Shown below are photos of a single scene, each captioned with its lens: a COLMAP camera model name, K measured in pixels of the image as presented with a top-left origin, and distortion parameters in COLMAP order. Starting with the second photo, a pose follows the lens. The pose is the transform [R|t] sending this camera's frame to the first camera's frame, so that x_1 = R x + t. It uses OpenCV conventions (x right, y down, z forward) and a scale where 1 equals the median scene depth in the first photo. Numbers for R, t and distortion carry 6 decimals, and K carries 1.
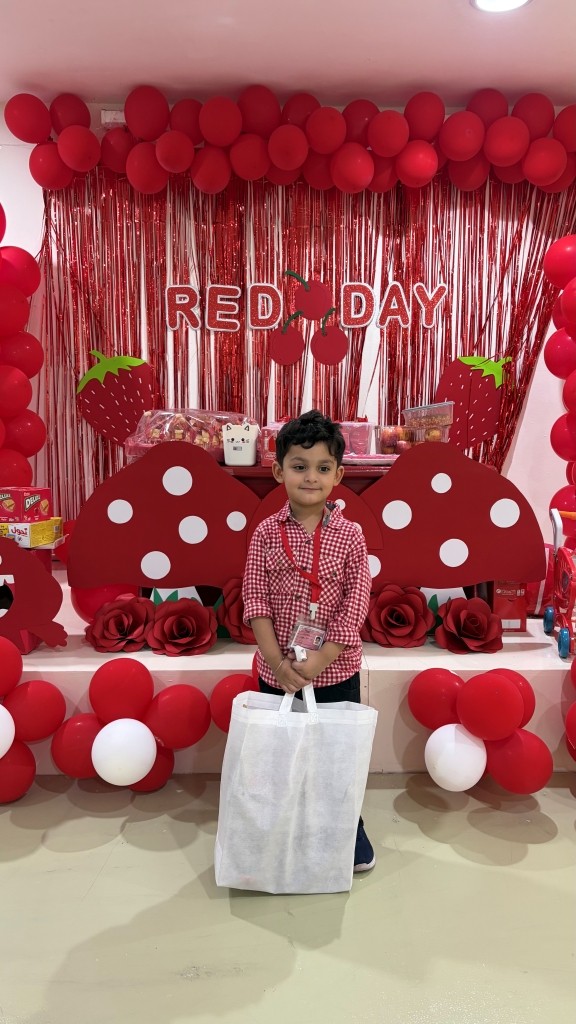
lens RADIAL K [[770.6, 0, 286.2], [0, 770.6, 514.9], [0, 0, 1]] dist [0.039126, -0.049755]
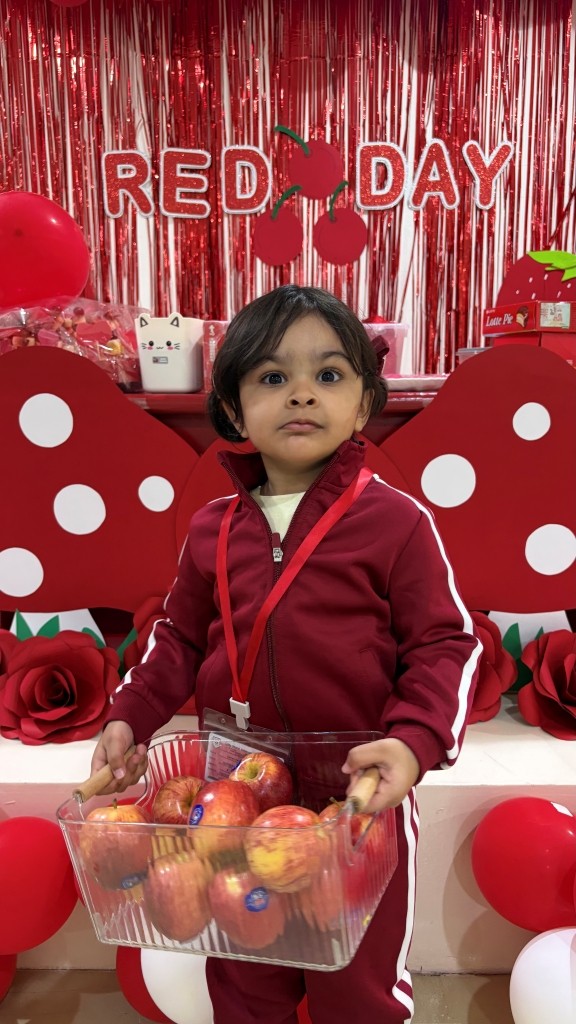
lens RADIAL K [[768.4, 0, 290.1], [0, 768.4, 521.7], [0, 0, 1]] dist [0.031527, -0.041654]
pose [[0.999494, -0.003564, -0.031609, 0.032667], [0.005086, 0.998824, 0.048225, 0.001474], [0.031400, -0.048361, 0.998336, 0.299850]]
